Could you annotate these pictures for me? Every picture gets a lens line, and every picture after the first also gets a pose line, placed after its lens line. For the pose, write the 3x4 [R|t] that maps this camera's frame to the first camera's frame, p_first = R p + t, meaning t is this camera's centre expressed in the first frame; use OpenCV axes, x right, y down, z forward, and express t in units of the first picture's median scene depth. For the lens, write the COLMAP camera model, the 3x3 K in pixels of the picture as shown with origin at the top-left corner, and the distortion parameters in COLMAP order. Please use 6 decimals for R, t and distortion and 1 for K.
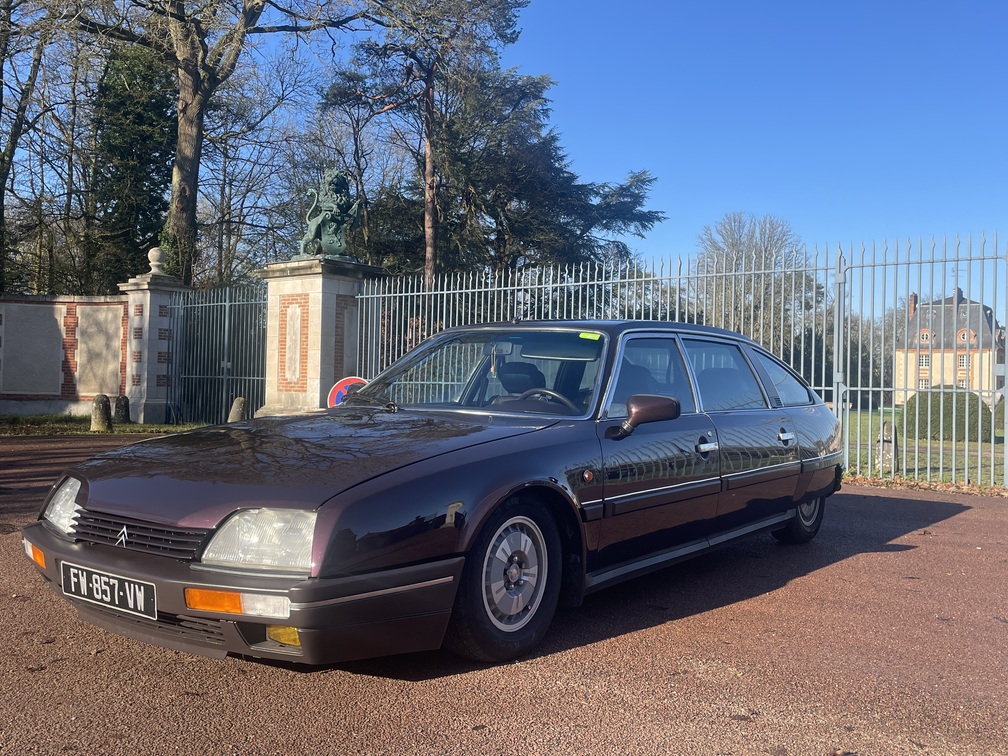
lens RADIAL K [[956.2, 0, 502.8], [0, 956.2, 372.8], [0, 0, 1]] dist [0.108572, -0.170136]
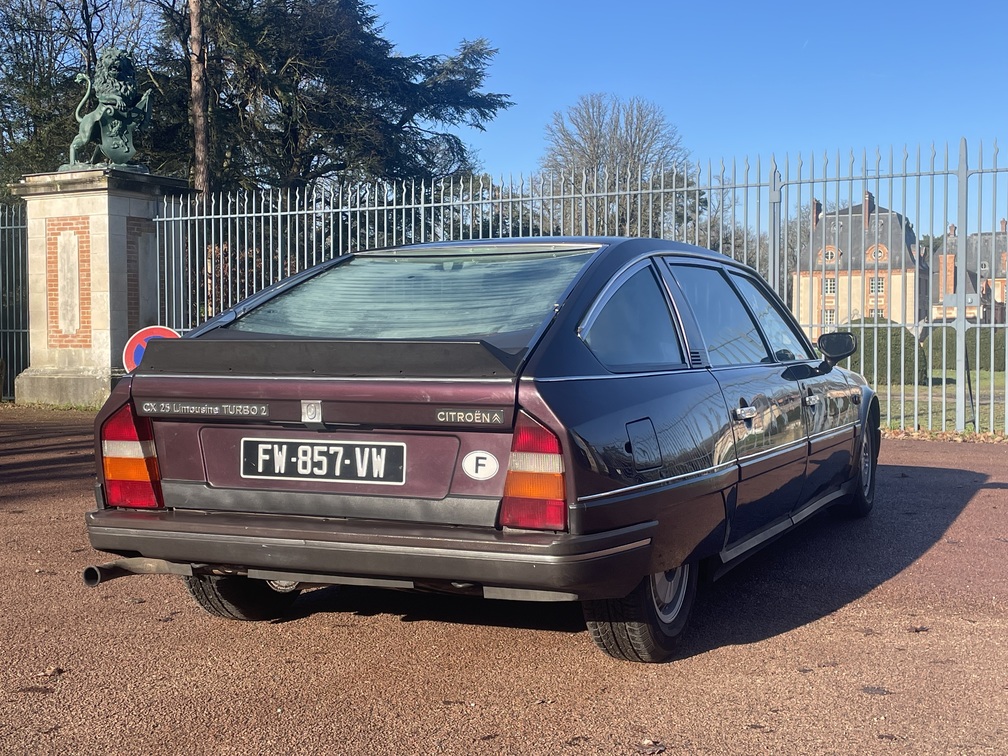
lens RADIAL K [[1308.5, 0, 507.3], [0, 1308.5, 376.4], [0, 0, 1]] dist [0.129736, -0.246477]
pose [[0.984584, -0.031335, 0.172084, -0.047573], [0.022758, 0.998409, 0.051590, -0.002617], [-0.173427, -0.046878, 0.983730, -0.059184]]
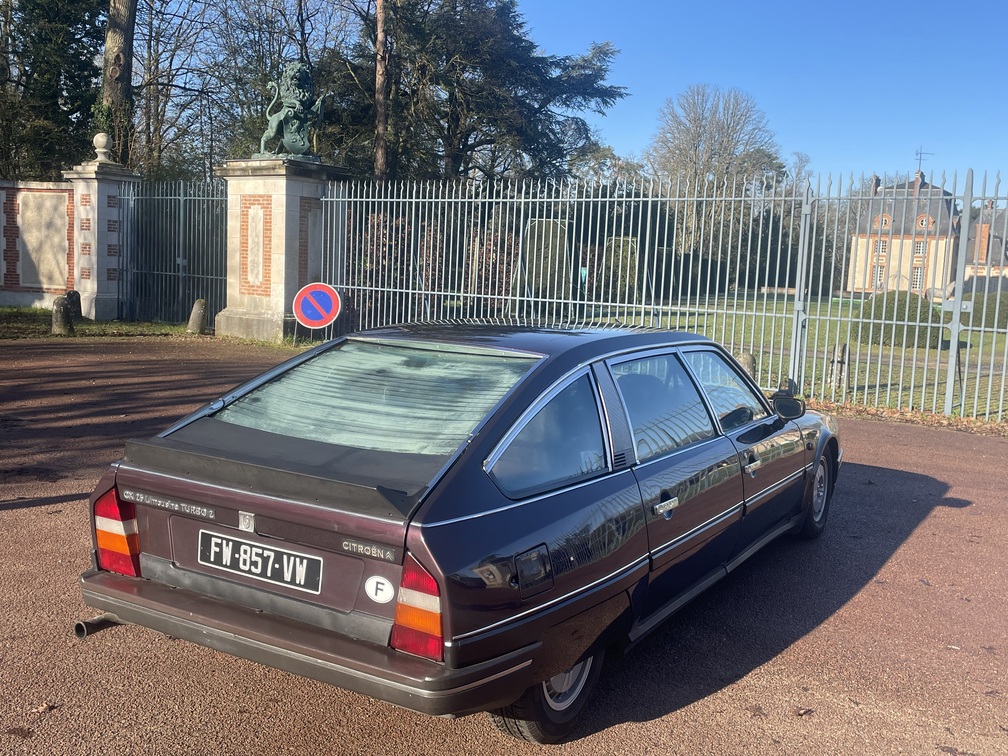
lens RADIAL K [[1001.0, 0, 507.4], [0, 1001.0, 373.9], [0, 0, 1]] dist [0.105483, -0.168679]
pose [[0.998005, 0.014591, 0.061422, -0.018089], [-0.022259, 0.991771, 0.126074, -0.028142], [-0.059077, -0.127190, 0.990117, -0.038275]]
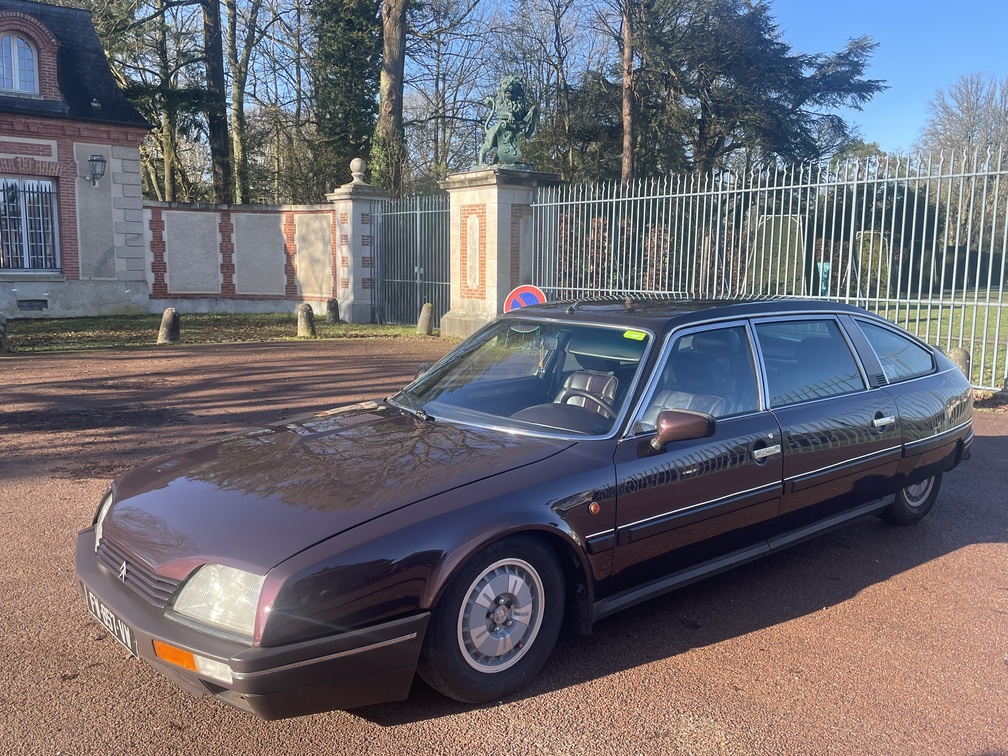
lens RADIAL K [[904.9, 0, 506.1], [0, 904.9, 390.7], [0, 0, 1]] dist [0.104748, -0.144153]
pose [[0.975014, 0.019259, -0.221307, 0.031437], [0.014530, 0.988573, 0.150042, -0.022680], [0.221667, -0.149508, 0.963593, 0.019815]]
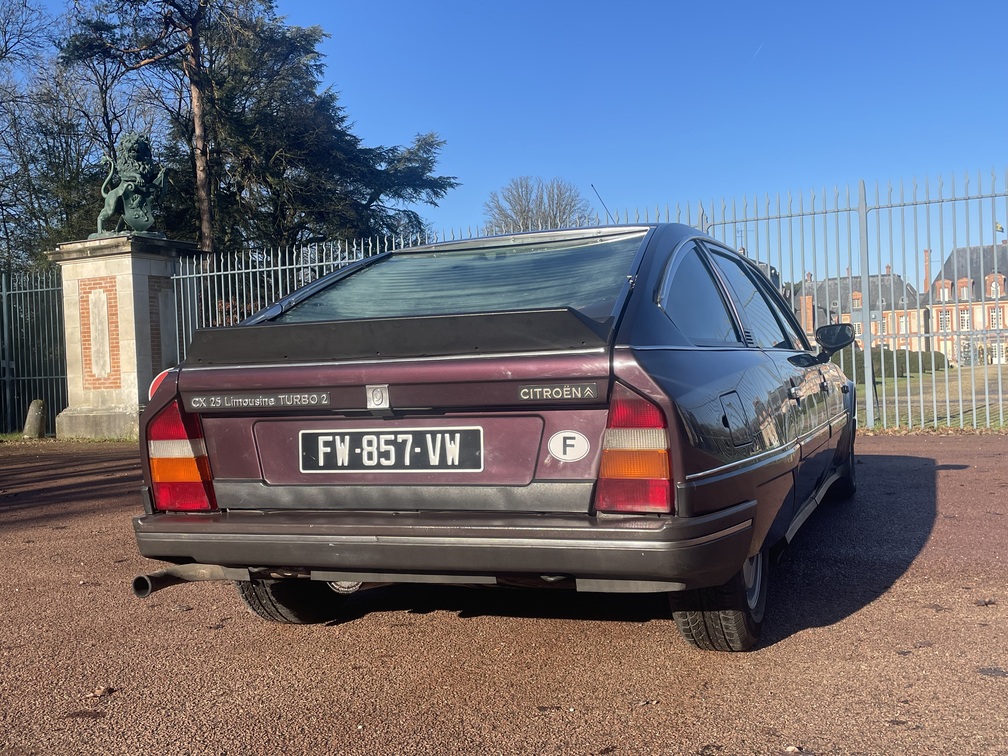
lens RADIAL K [[1051.3, 0, 496.5], [0, 1051.3, 382.4], [0, 0, 1]] dist [0.109982, -0.169776]
pose [[0.975766, -0.064647, 0.209047, -0.054873], [0.059640, 0.997764, 0.030176, 0.004524], [-0.210530, -0.016977, 0.977440, -0.019180]]
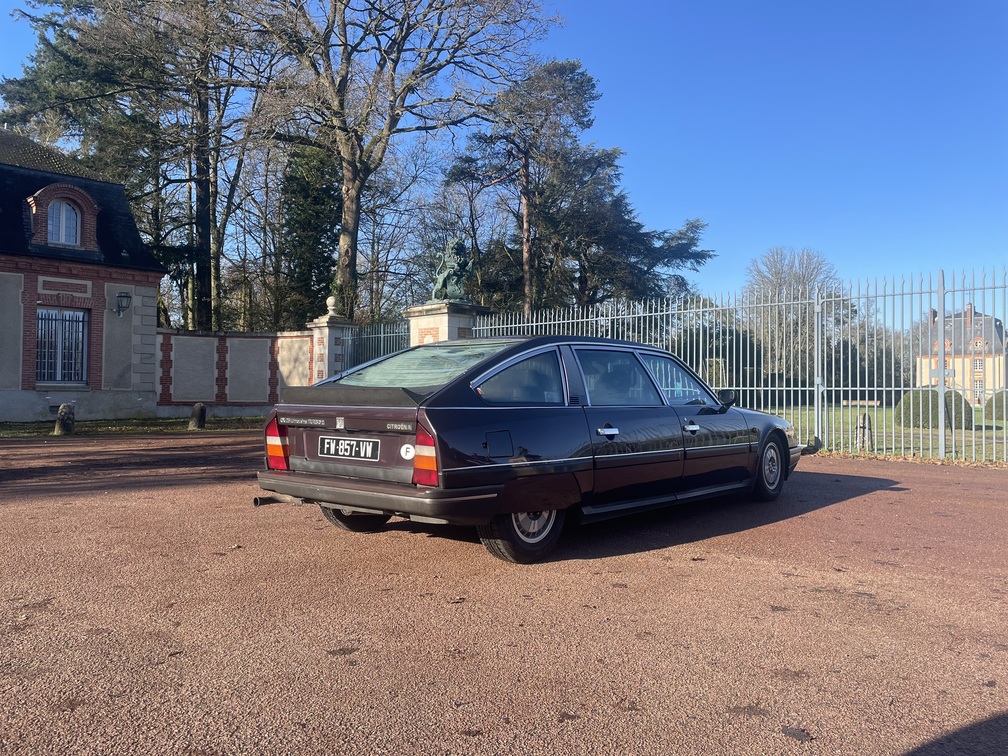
lens RADIAL K [[763.6, 0, 504.0], [0, 763.6, 378.0], [0, 0, 1]] dist [0.101241, -0.139068]
pose [[0.993522, -0.017412, -0.112301, 0.013667], [0.016871, 0.999841, -0.005767, -0.000085], [0.112383, 0.003836, 0.993658, -0.078822]]
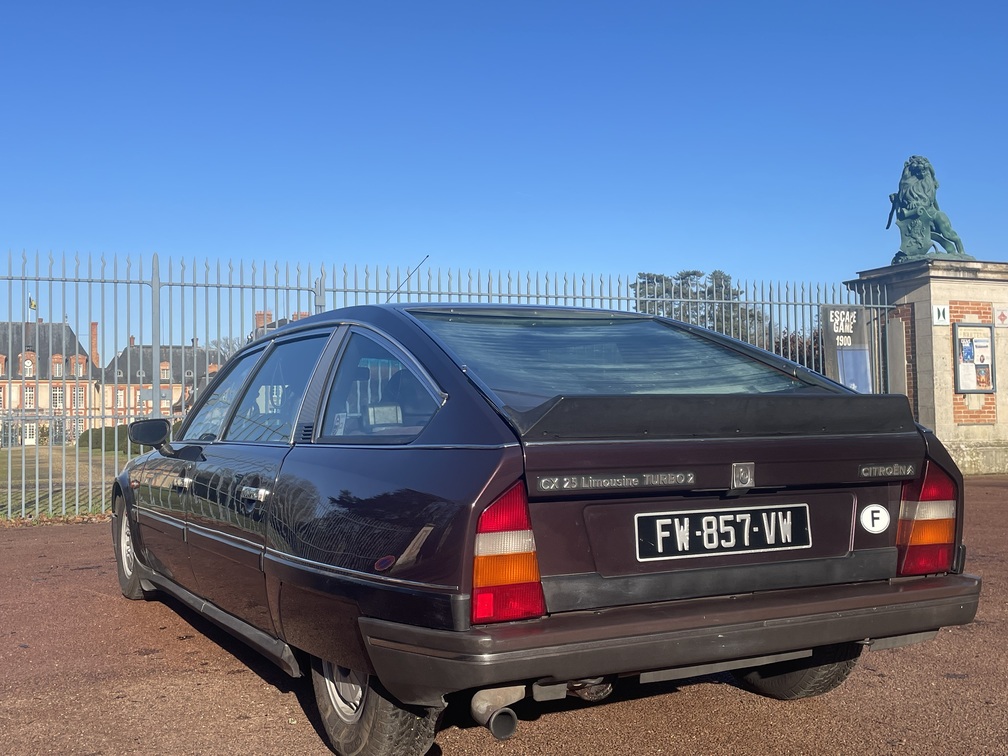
lens RADIAL K [[1124.6, 0, 504.0], [0, 1124.6, 378.0], [0, 0, 1]] dist [0.050465, 0.001306]
pose [[0.484849, 0.003612, 0.874590, -0.157510], [0.015007, 0.999810, -0.012449, -0.000293], [-0.874469, 0.019161, 0.484703, 0.057812]]
